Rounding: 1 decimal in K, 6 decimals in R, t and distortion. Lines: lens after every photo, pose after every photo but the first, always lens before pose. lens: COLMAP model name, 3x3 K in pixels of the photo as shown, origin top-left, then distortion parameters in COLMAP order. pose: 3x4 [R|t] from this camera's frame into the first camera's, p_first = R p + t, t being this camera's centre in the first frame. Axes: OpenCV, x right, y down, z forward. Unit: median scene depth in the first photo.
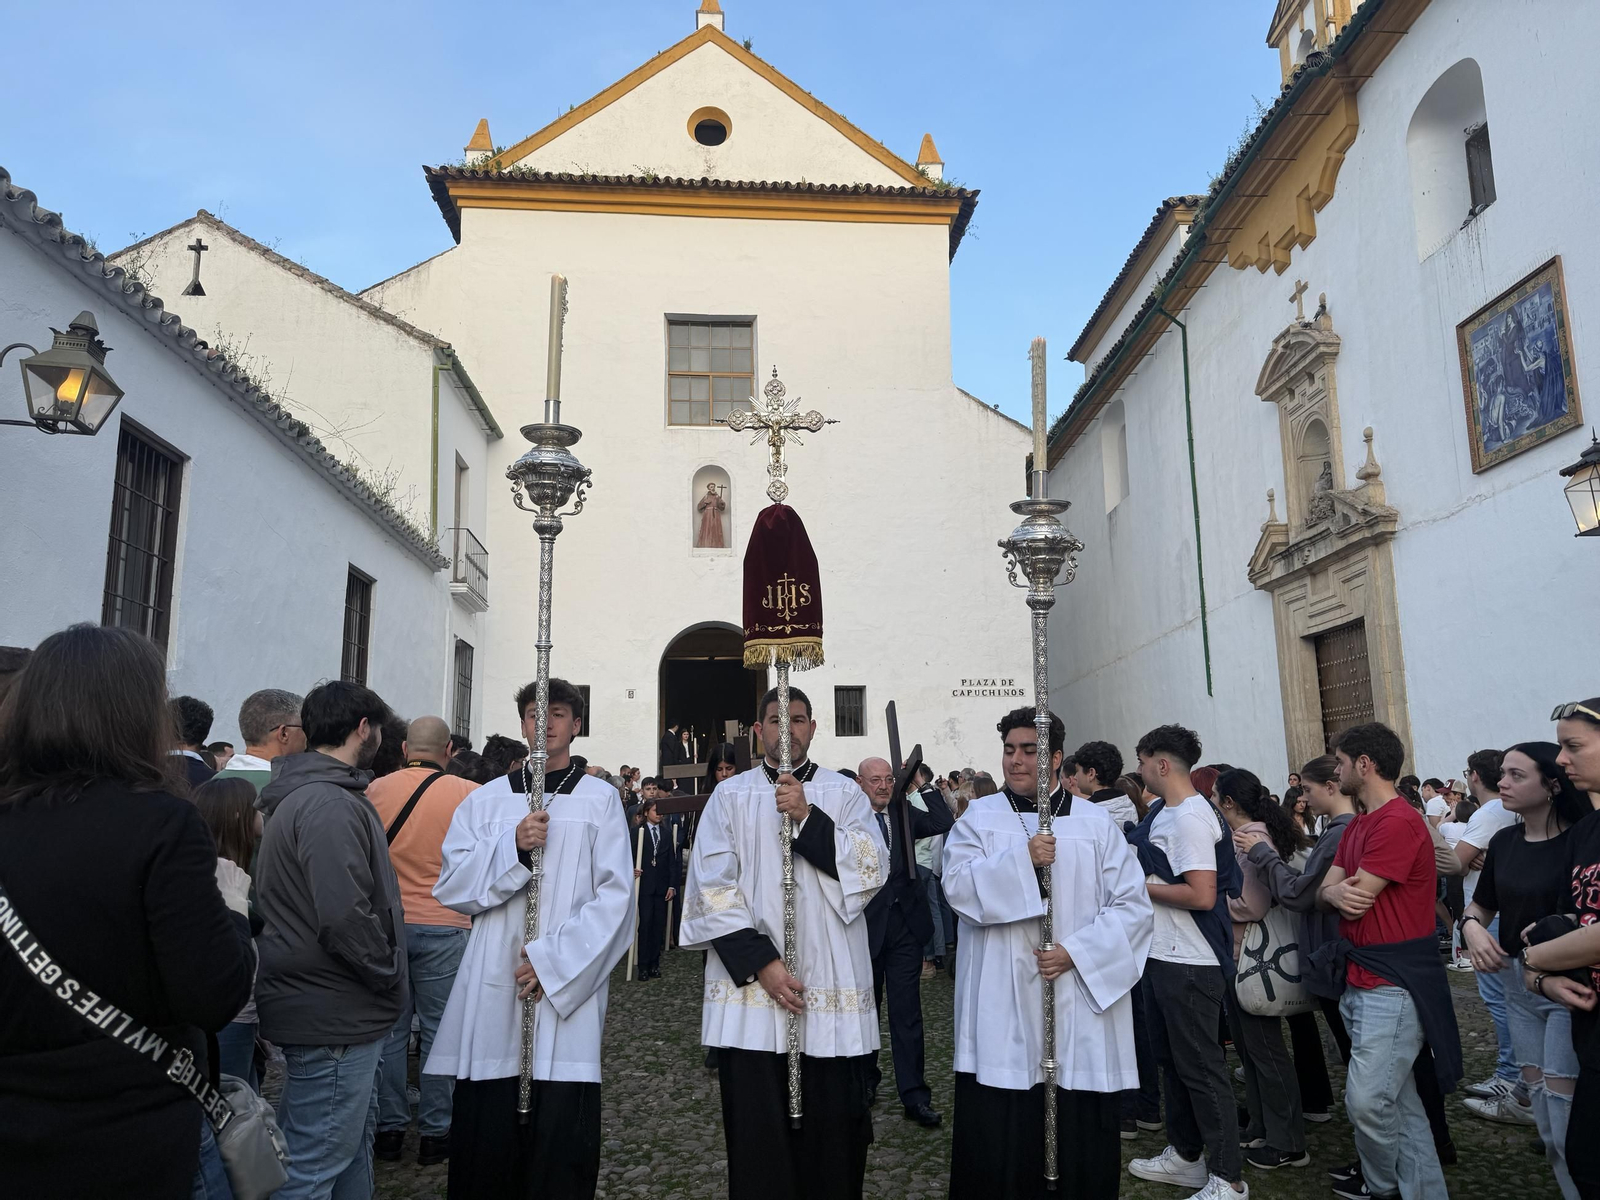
lens RADIAL K [[1127.3, 0, 813.7], [0, 1127.3, 608.7], [0, 0, 1]] dist [0.059461, -0.096289]
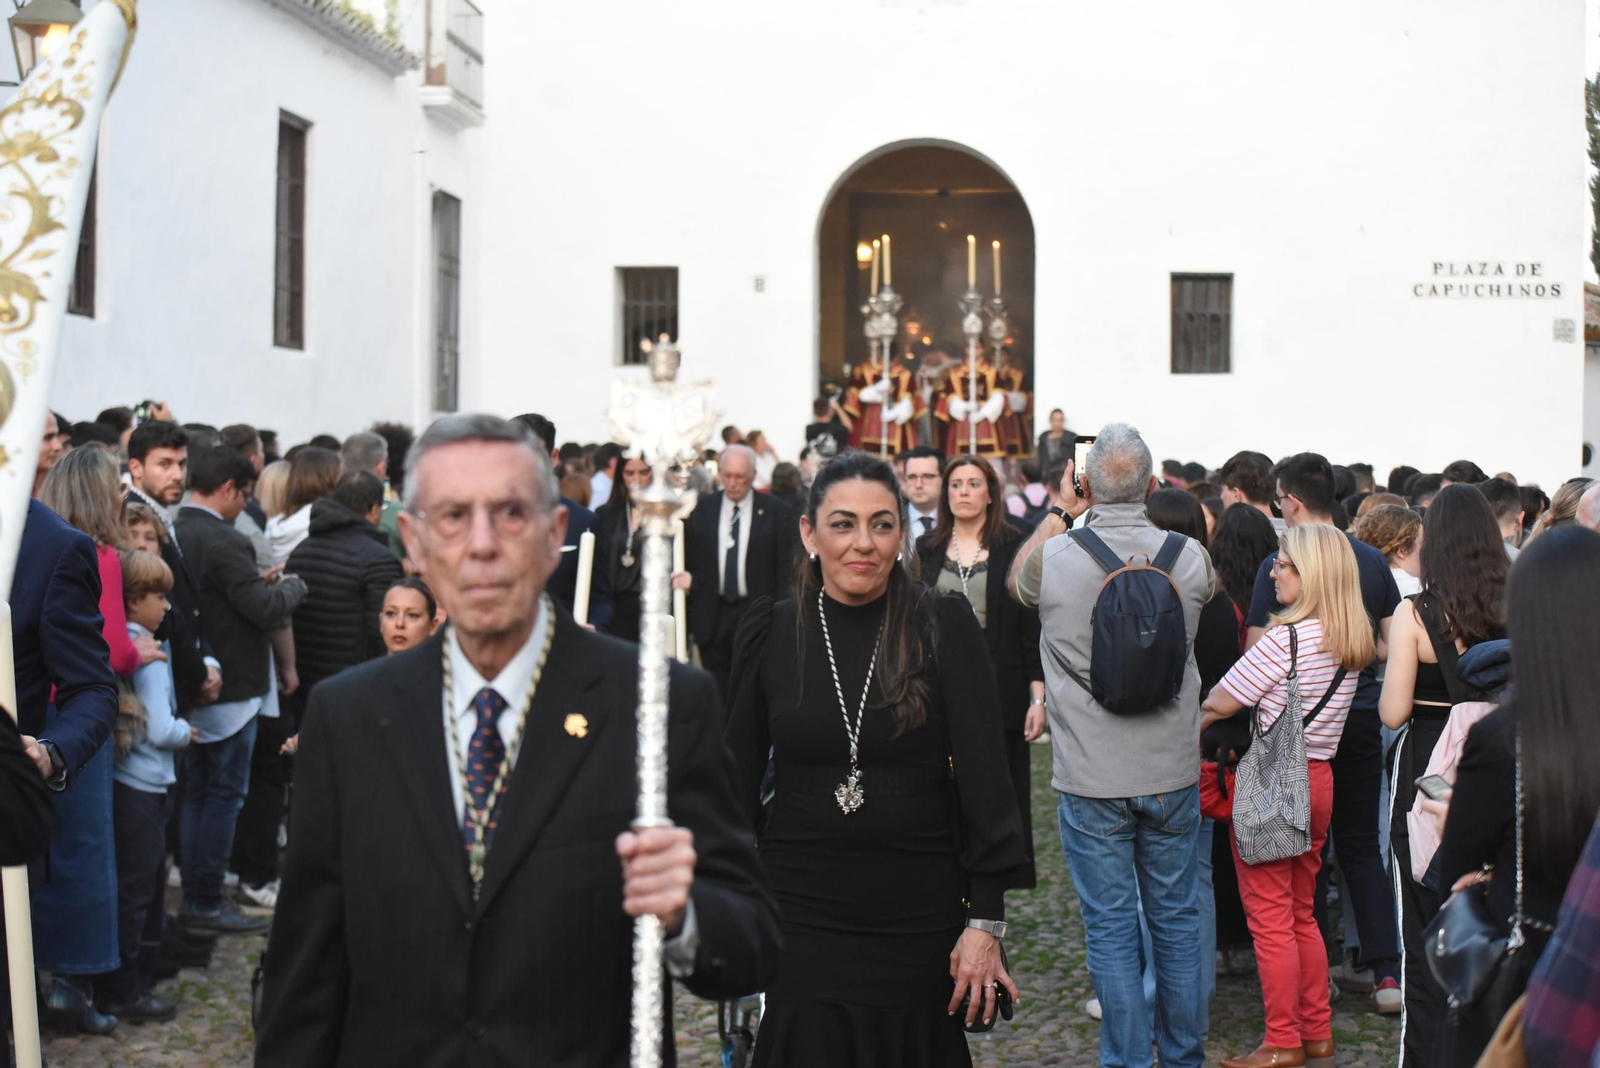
lens RADIAL K [[3498.5, 0, 800.0], [0, 3498.5, 534.0], [0, 0, 1]] dist [-0.267914, 0.149685]
pose [[0.984482, 0.022382, -0.174051, 0.158094], [0.010233, 0.982823, 0.184267, -0.125315], [0.175185, -0.183189, 0.967343, -0.640459]]
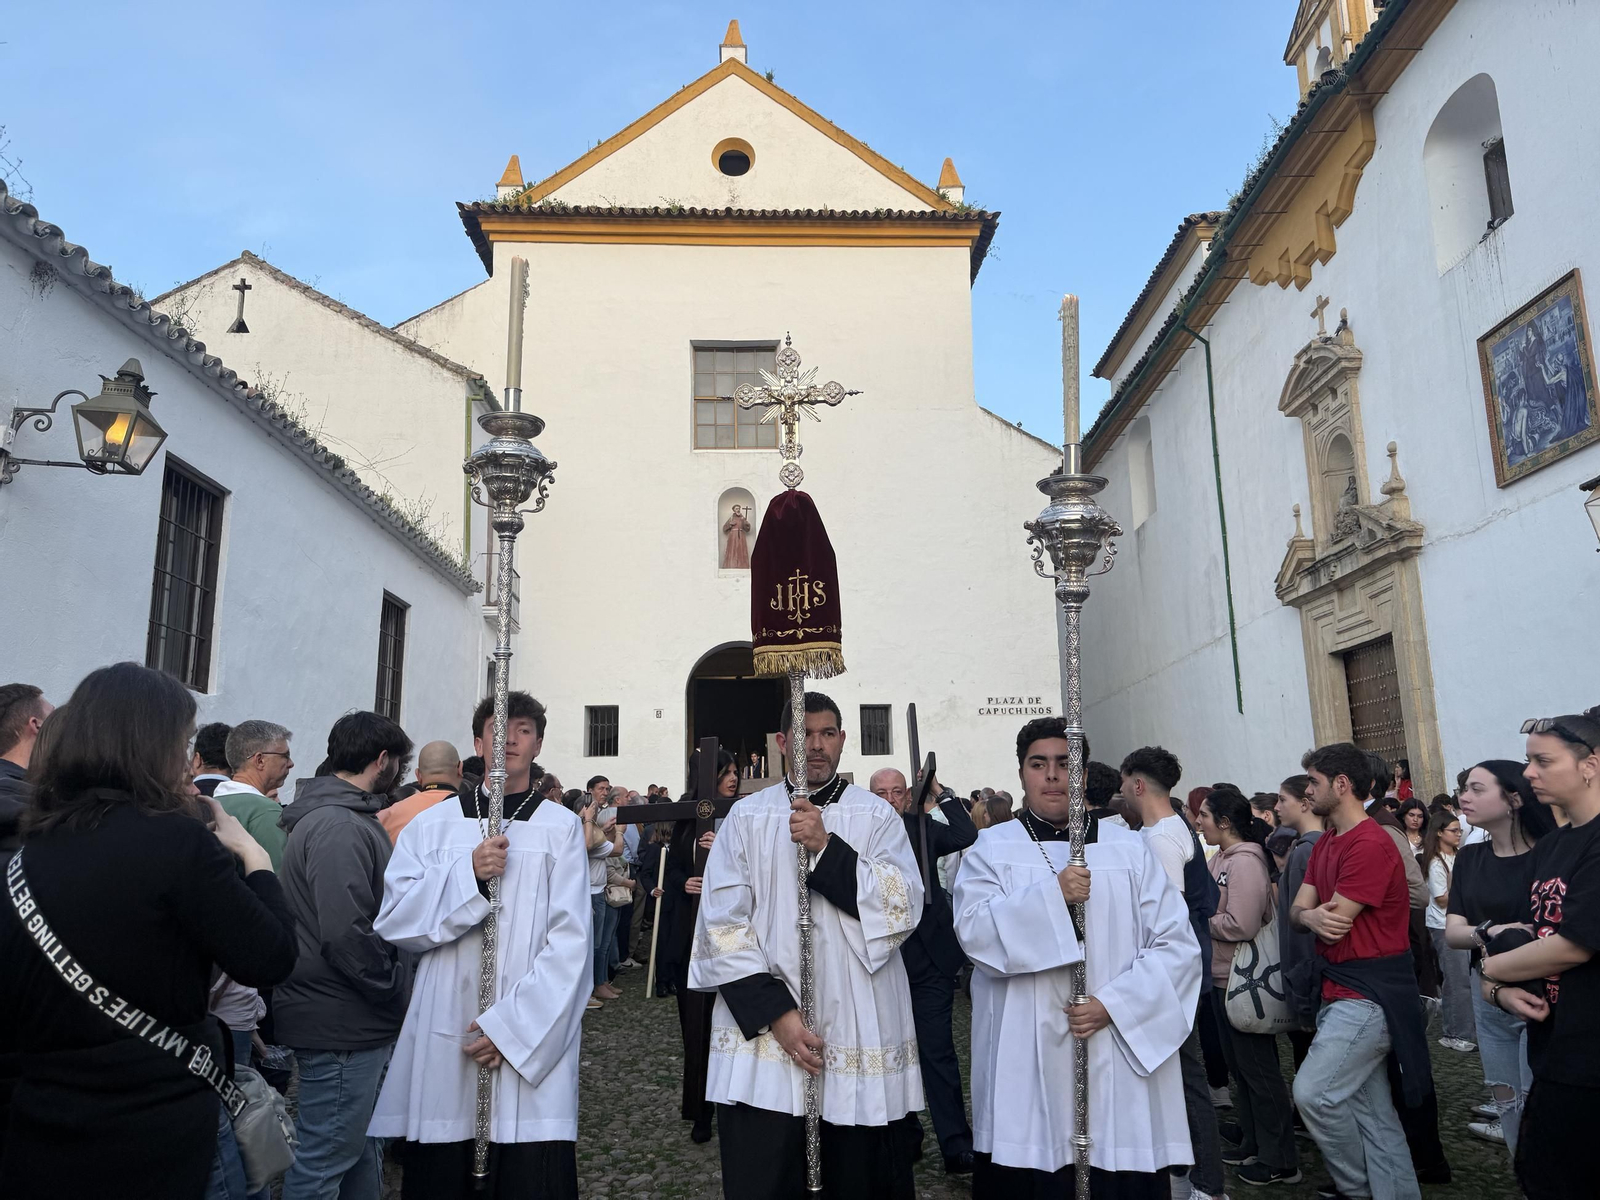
lens RADIAL K [[1130.8, 0, 800.0], [0, 1130.8, 600.0], [0, 0, 1]] dist [0.064009, -0.109731]
pose [[0.998943, -0.009799, -0.044903, 0.013584], [0.008794, 0.999708, -0.022515, -0.003261], [0.045110, 0.022096, 0.998738, -0.015113]]
